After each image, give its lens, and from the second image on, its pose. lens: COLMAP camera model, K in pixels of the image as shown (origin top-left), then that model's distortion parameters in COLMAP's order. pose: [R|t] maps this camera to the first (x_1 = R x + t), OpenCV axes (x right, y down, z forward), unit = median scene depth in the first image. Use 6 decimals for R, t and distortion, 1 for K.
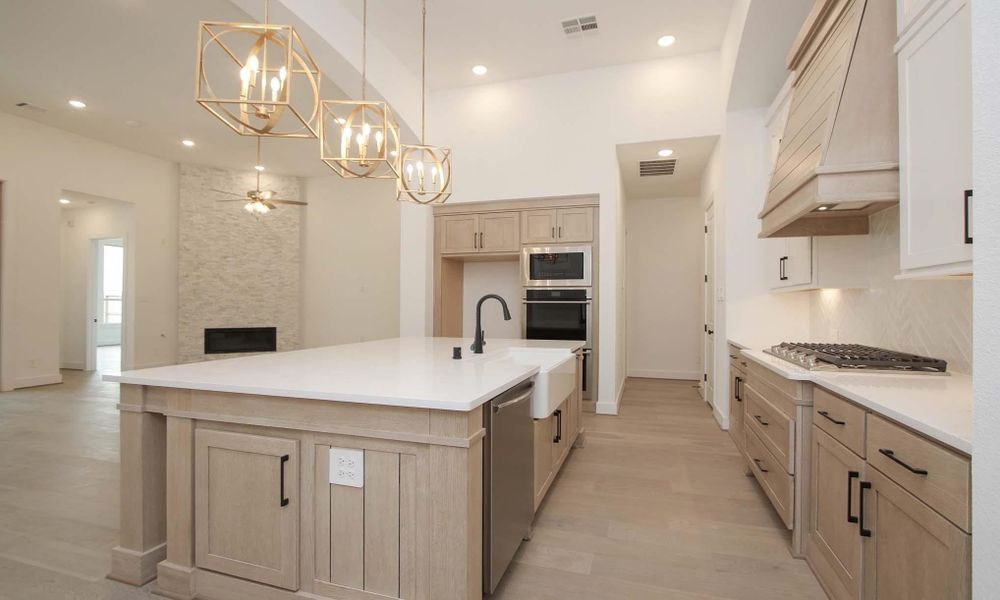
lens RADIAL K [[458.1, 0, 505.5], [0, 458.1, 301.9], [0, 0, 1]] dist [-0.024083, 0.005232]
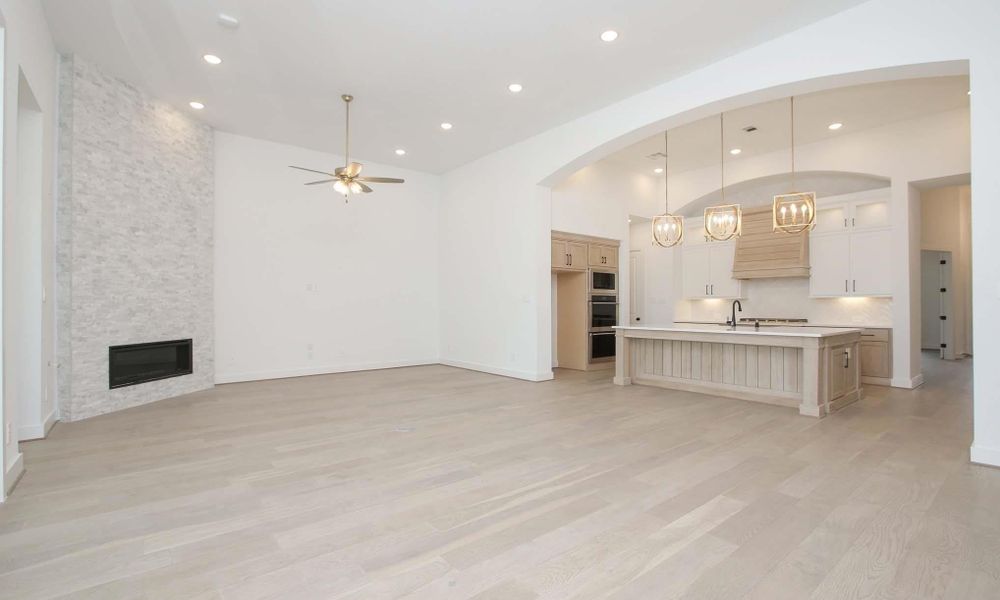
lens RADIAL K [[458.1, 0, 501.9], [0, 458.1, 304.7], [0, 0, 1]] dist [-0.024083, 0.005232]
pose [[0.551270, -0.002582, 0.834323, -1.396836], [-0.003624, 0.999978, 0.005490, -0.001653], [-0.834319, -0.006050, 0.551249, 0.394916]]
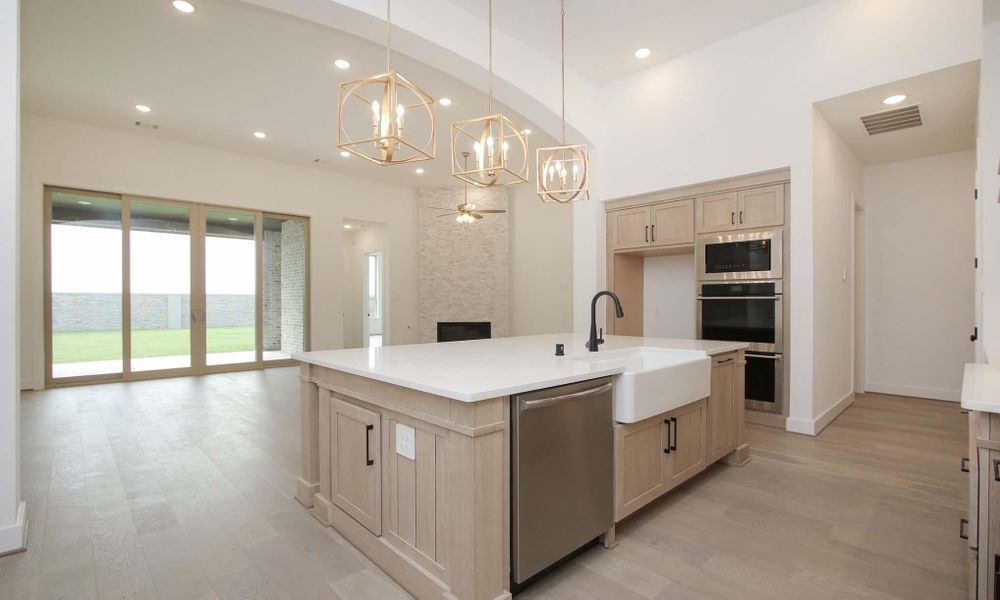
lens RADIAL K [[458.1, 0, 507.8], [0, 458.1, 304.6], [0, 0, 1]] dist [-0.024083, 0.005232]
pose [[0.878456, -0.002001, -0.477819, 0.136875], [0.008188, 0.999907, 0.010865, 0.000043], [0.477754, -0.013457, 0.878391, 0.029412]]
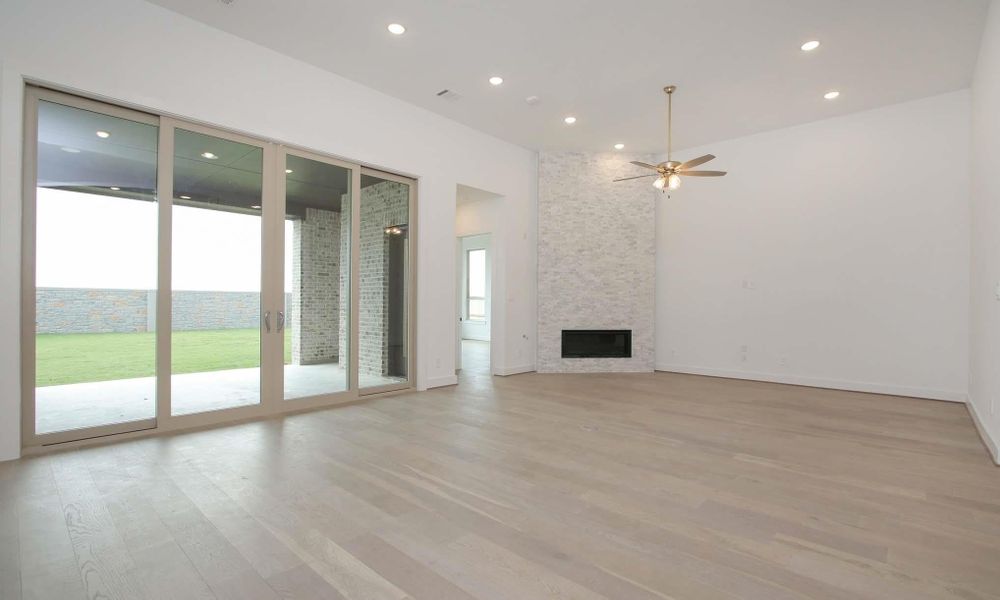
lens RADIAL K [[452.1, 0, 504.4], [0, 452.1, 305.2], [0, 0, 1]] dist [-0.021917, -0.000913]
pose [[0.909993, 0.004200, -0.414602, -0.628148], [-0.000017, 0.999949, 0.010094, 0.000313], [0.414624, -0.009179, 0.909947, 0.203164]]
